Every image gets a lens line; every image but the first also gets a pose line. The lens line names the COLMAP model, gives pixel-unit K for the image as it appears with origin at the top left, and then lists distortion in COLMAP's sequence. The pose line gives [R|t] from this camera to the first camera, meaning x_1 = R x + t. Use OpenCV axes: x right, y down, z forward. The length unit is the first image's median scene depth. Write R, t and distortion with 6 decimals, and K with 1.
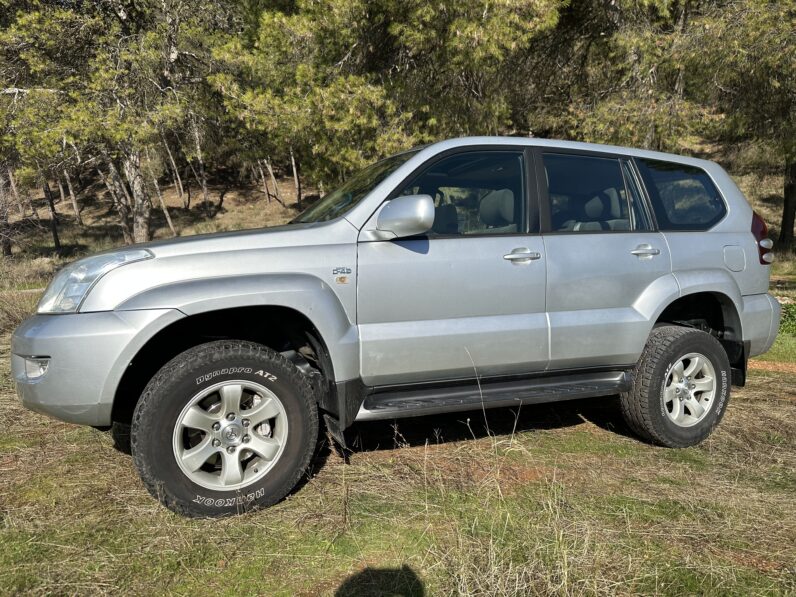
lens RADIAL K [[526.7, 0, 395.9], [0, 526.7, 298.3], [0, 0, 1]] dist [0.118174, -0.192745]
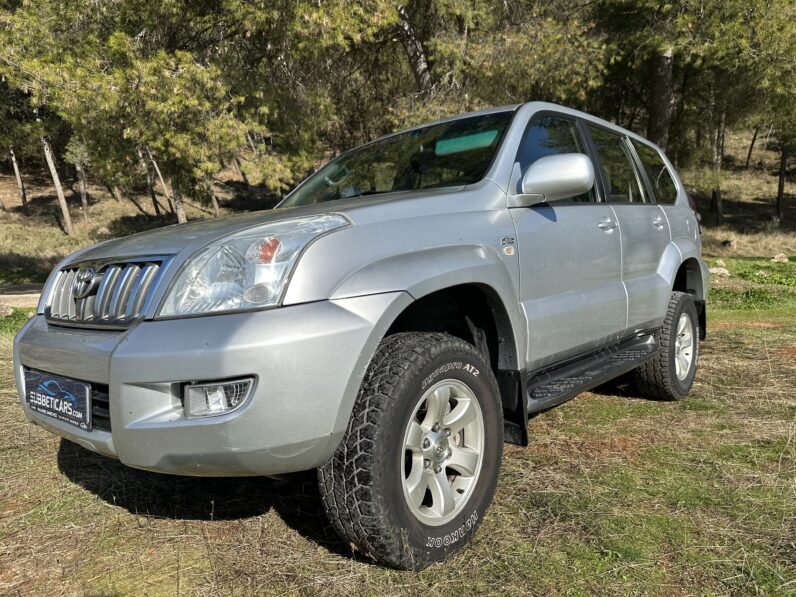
lens RADIAL K [[526.7, 0, 395.9], [0, 526.7, 298.3], [0, 0, 1]] dist [0.118174, -0.192745]
pose [[0.916521, -0.074350, 0.393016, -0.143807], [0.075300, 0.997076, 0.013023, 0.003839], [-0.392835, 0.017658, 0.919440, 0.066416]]
